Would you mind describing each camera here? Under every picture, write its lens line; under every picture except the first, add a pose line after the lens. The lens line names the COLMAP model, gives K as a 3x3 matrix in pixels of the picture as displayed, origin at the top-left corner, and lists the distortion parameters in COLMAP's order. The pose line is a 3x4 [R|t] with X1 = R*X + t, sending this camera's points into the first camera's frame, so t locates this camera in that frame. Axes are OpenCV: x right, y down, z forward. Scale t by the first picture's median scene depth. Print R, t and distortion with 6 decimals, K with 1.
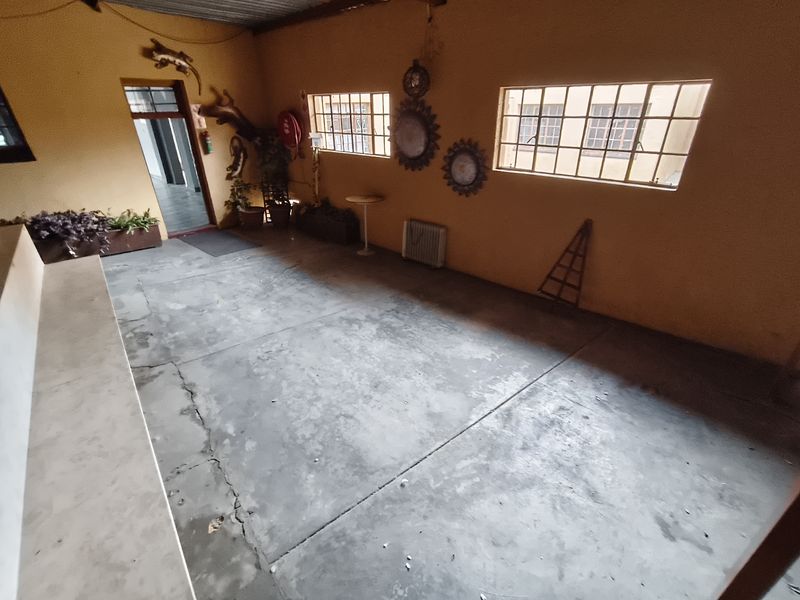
lens RADIAL K [[372.2, 0, 401.1], [0, 372.2, 301.3], [0, 0, 1]] dist [-0.024404, 0.002102]
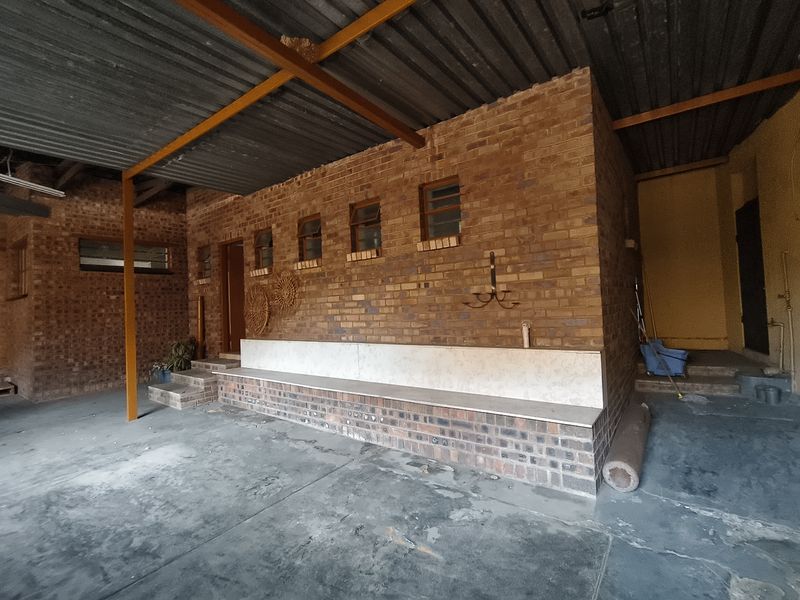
lens RADIAL K [[372.2, 0, 400.6], [0, 372.2, 296.2], [0, 0, 1]] dist [-0.024404, 0.002102]
pose [[-0.972344, 0.029003, -0.231746, -0.491572], [-0.074915, 0.901097, 0.427097, -0.685950], [0.221213, 0.432646, -0.874004, 1.707953]]
